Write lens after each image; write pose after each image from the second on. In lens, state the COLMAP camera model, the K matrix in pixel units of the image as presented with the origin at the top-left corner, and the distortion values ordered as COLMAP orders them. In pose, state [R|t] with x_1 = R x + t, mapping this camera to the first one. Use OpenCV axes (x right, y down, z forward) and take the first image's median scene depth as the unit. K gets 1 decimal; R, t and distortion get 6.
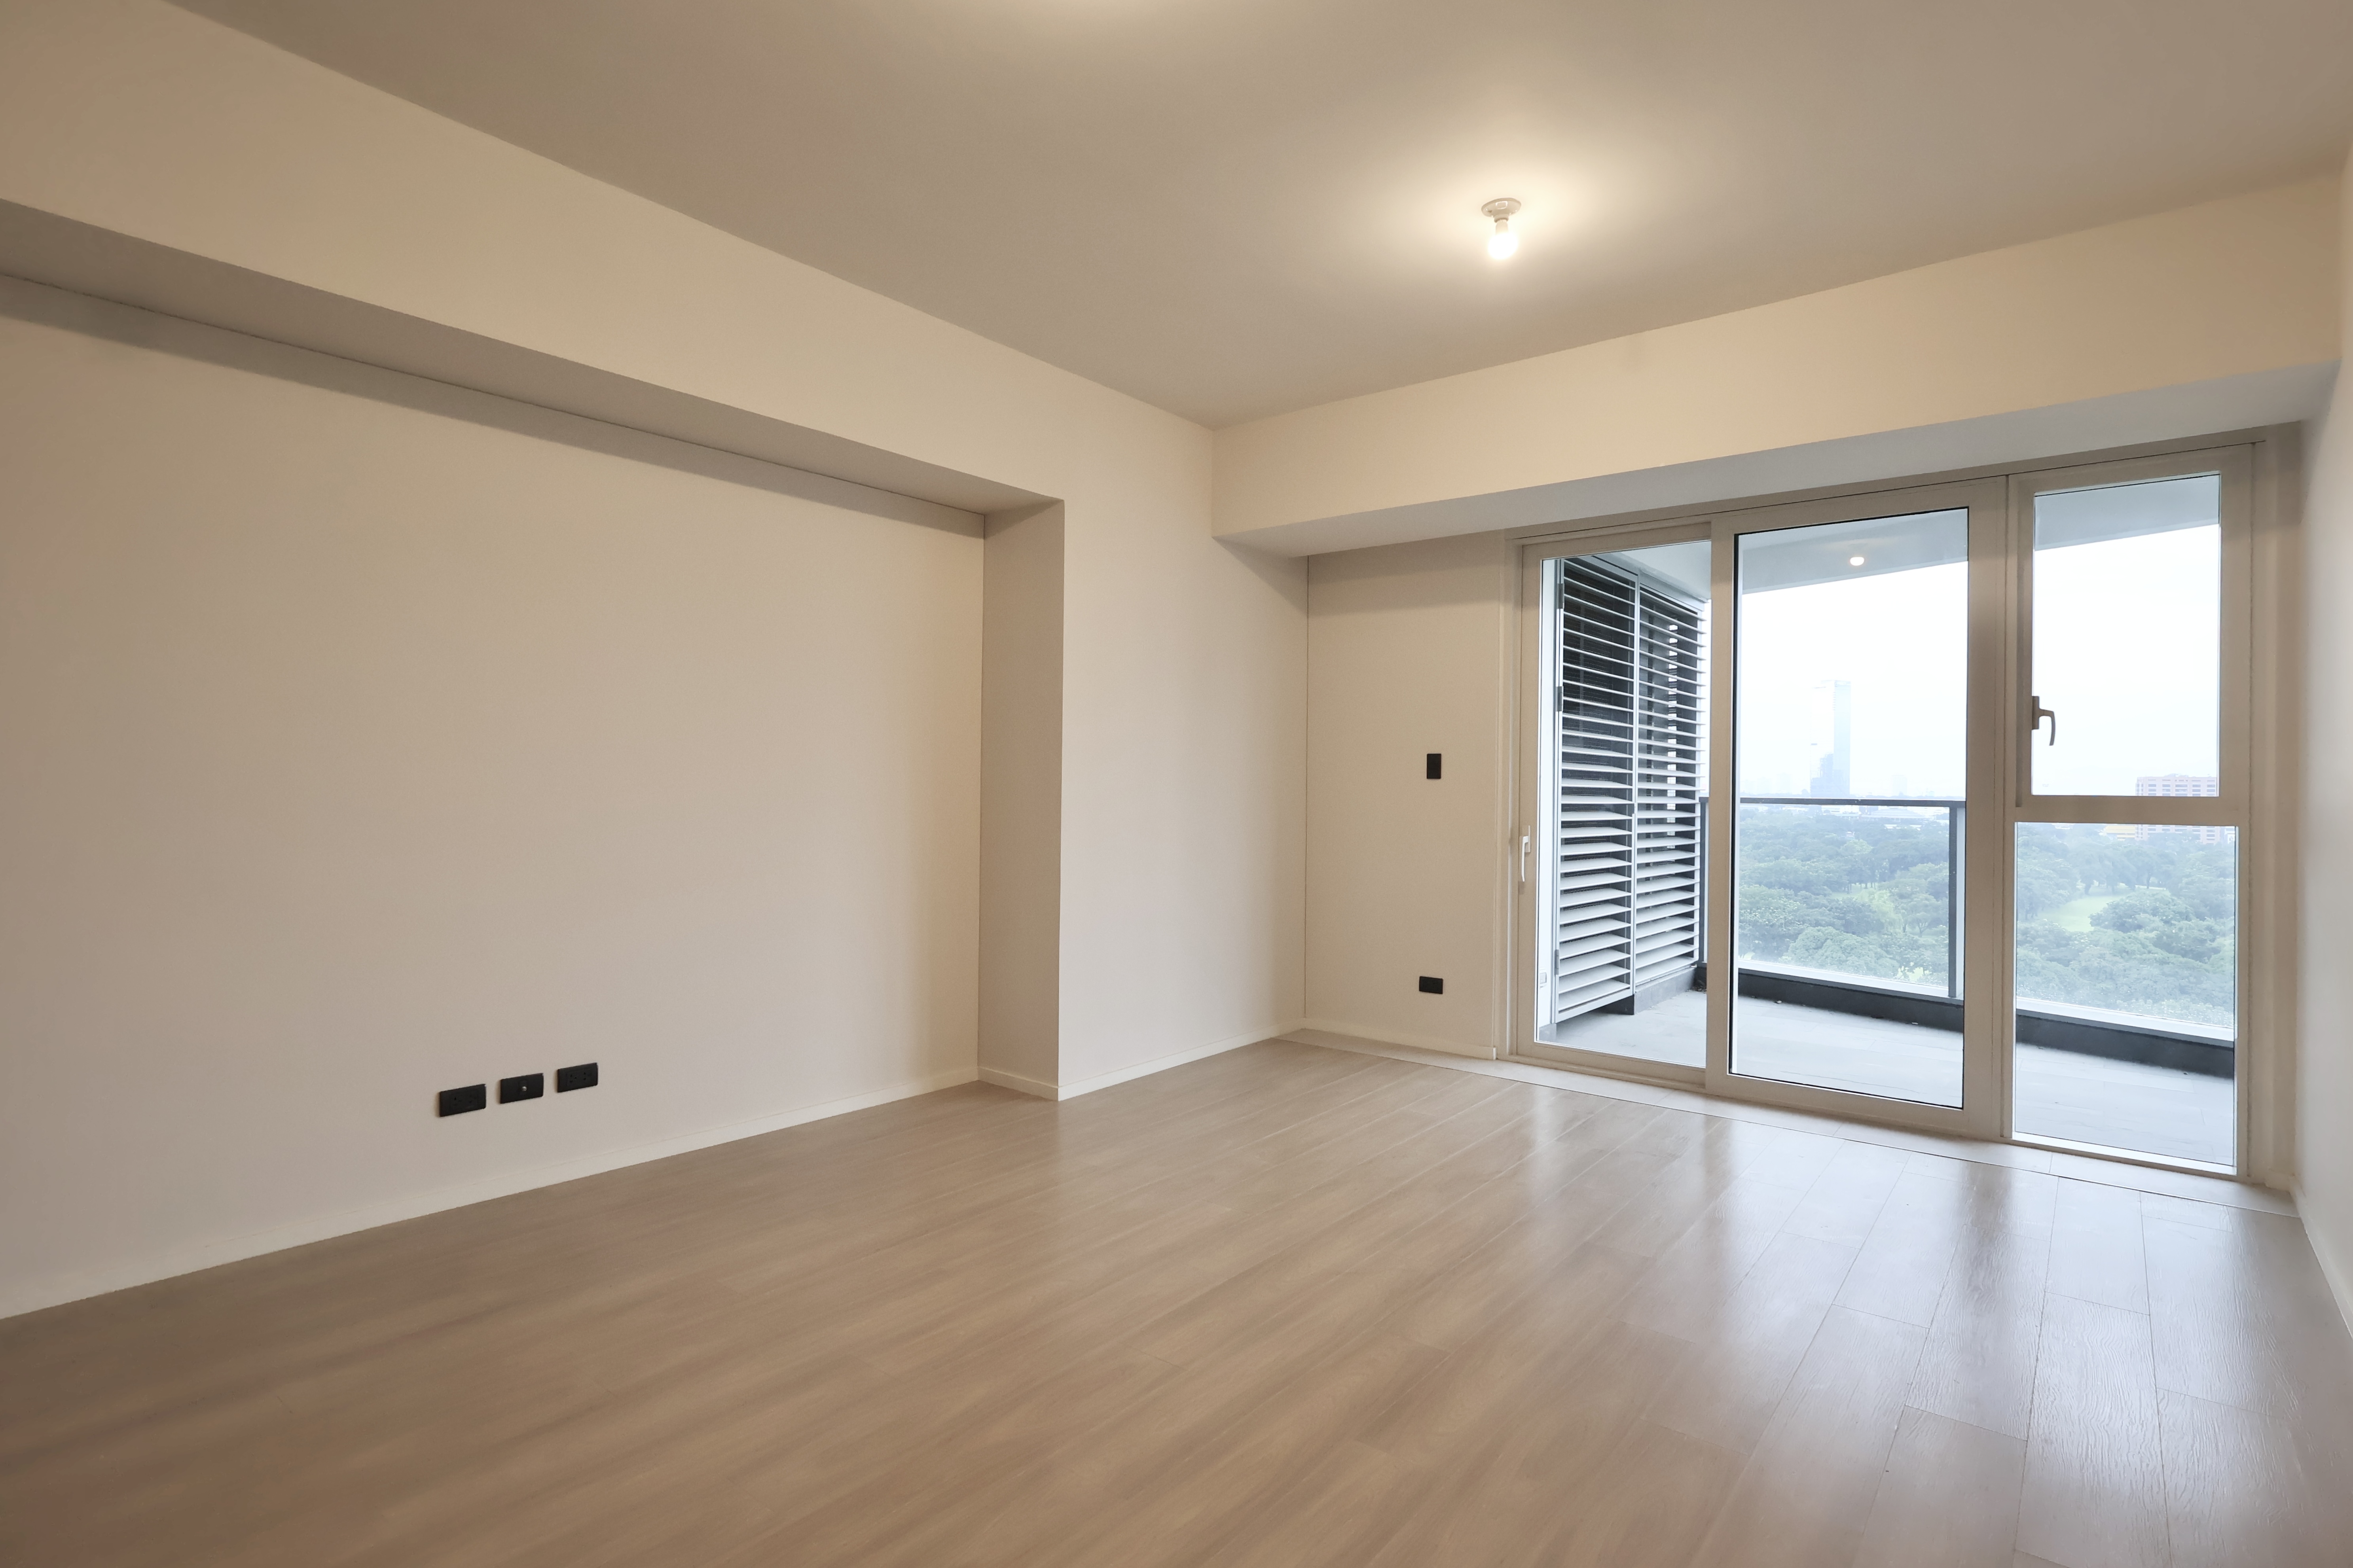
lens RADIAL K [[1153.0, 0, 1176.5], [0, 1153.0, 784.0], [0, 0, 1]] dist [-0.005317, 0.001000]
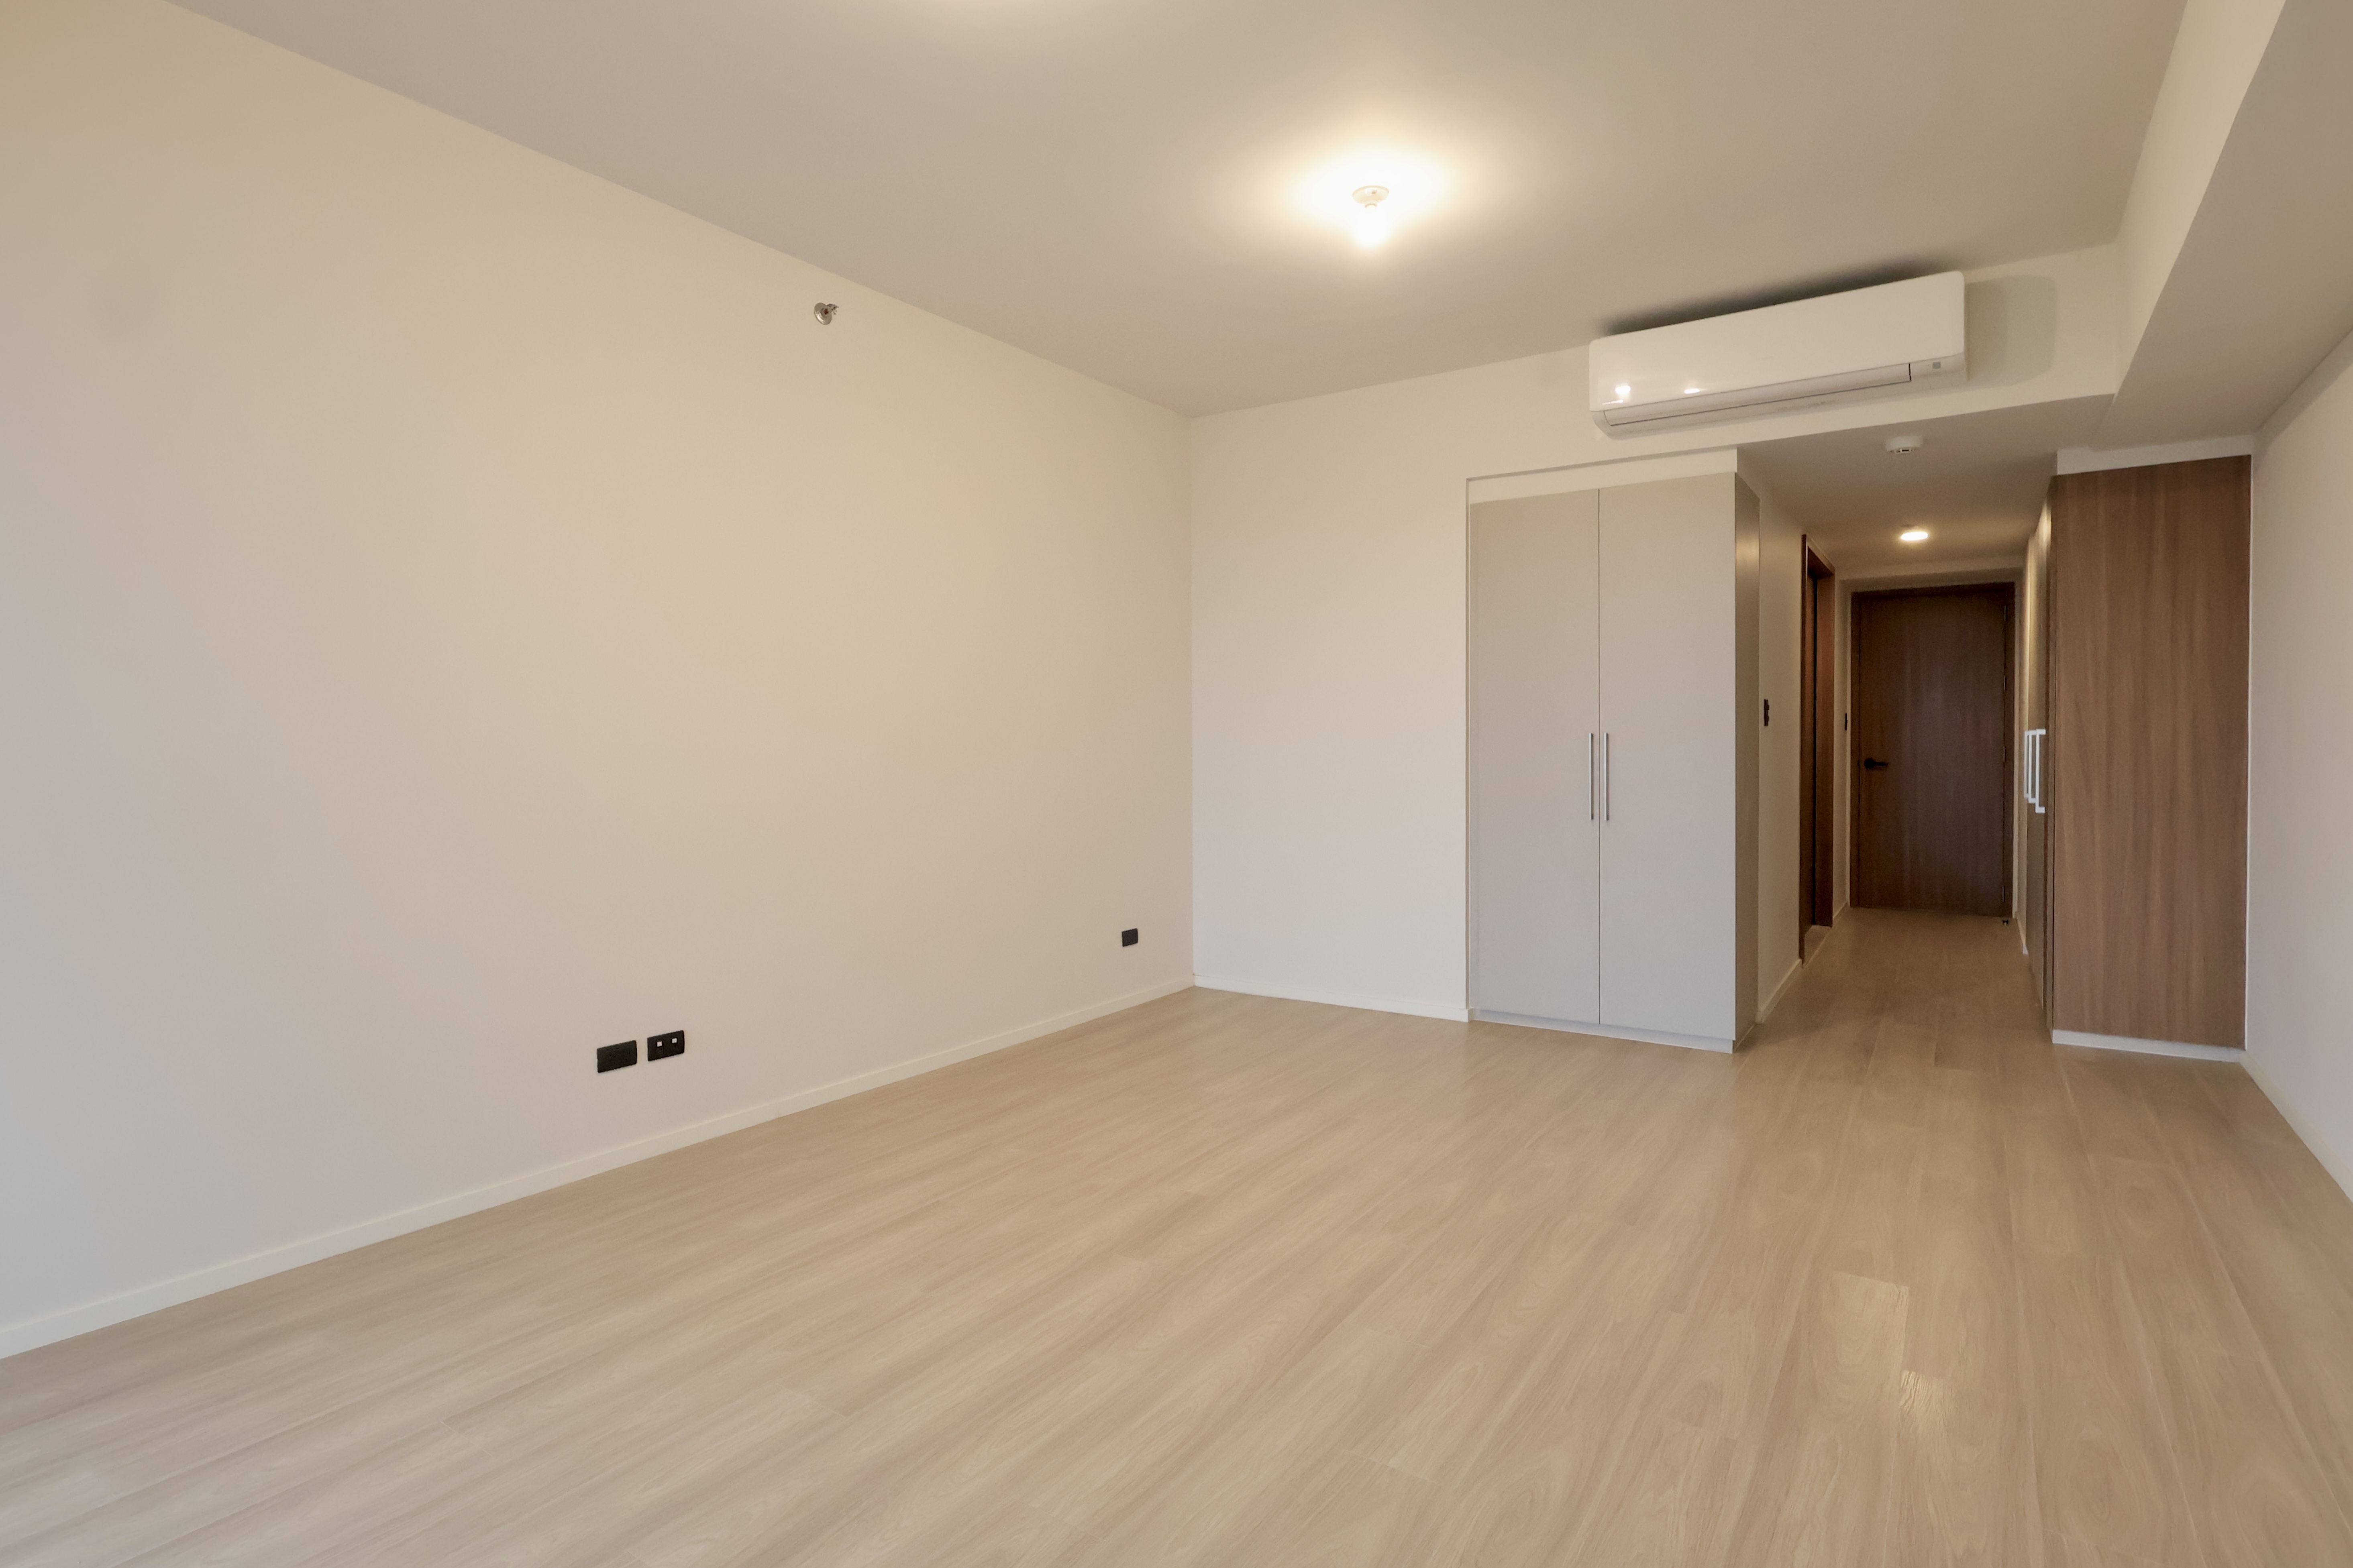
lens RADIAL K [[1153.0, 0, 1176.5], [0, 1153.0, 784.0], [0, 0, 1]] dist [-0.005317, 0.001000]
pose [[-0.996576, -0.006158, -0.082456, 0.172402], [-0.008394, 0.999606, 0.026800, 0.008715], [0.082259, 0.027401, -0.996234, 1.305781]]
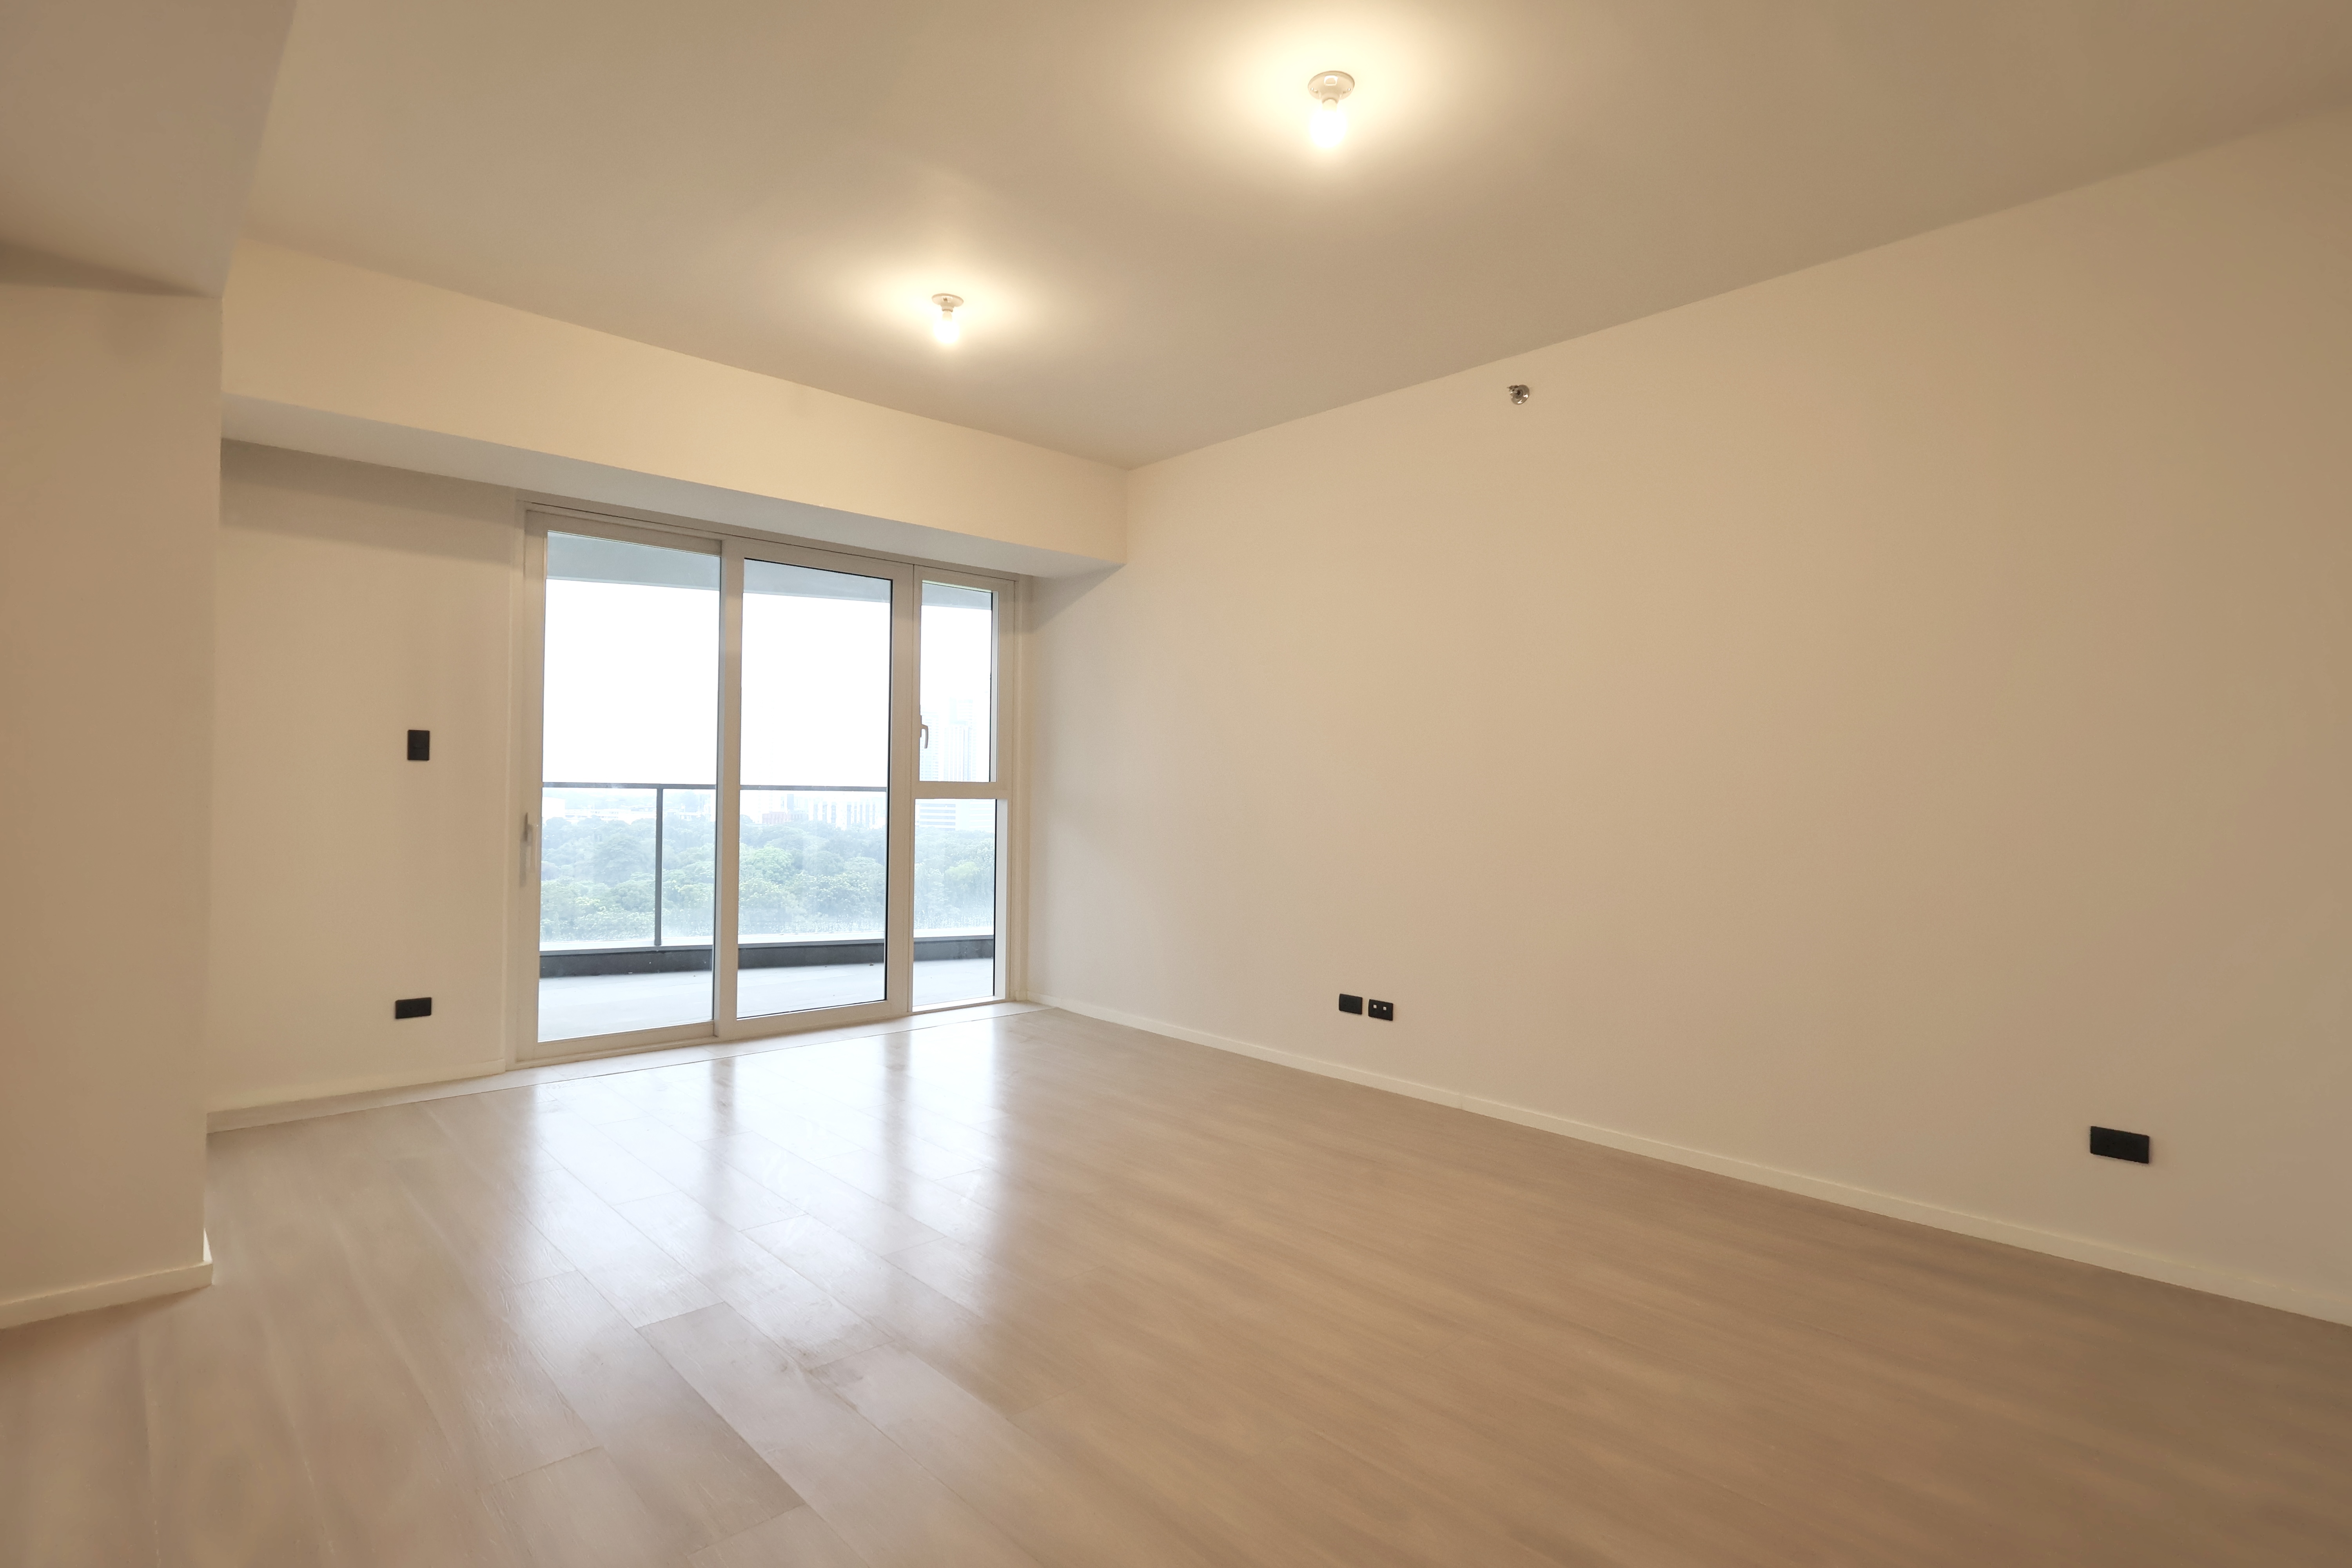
lens RADIAL K [[1152.6, 0, 1176.0], [0, 1152.6, 784.0], [0, 0, 1]] dist [-0.005317, 0.001000]
pose [[0.138621, -0.005038, 0.990333, -0.705570], [-0.015897, 0.999847, 0.007311, -0.002683], [-0.990218, -0.016757, 0.138519, 0.463067]]
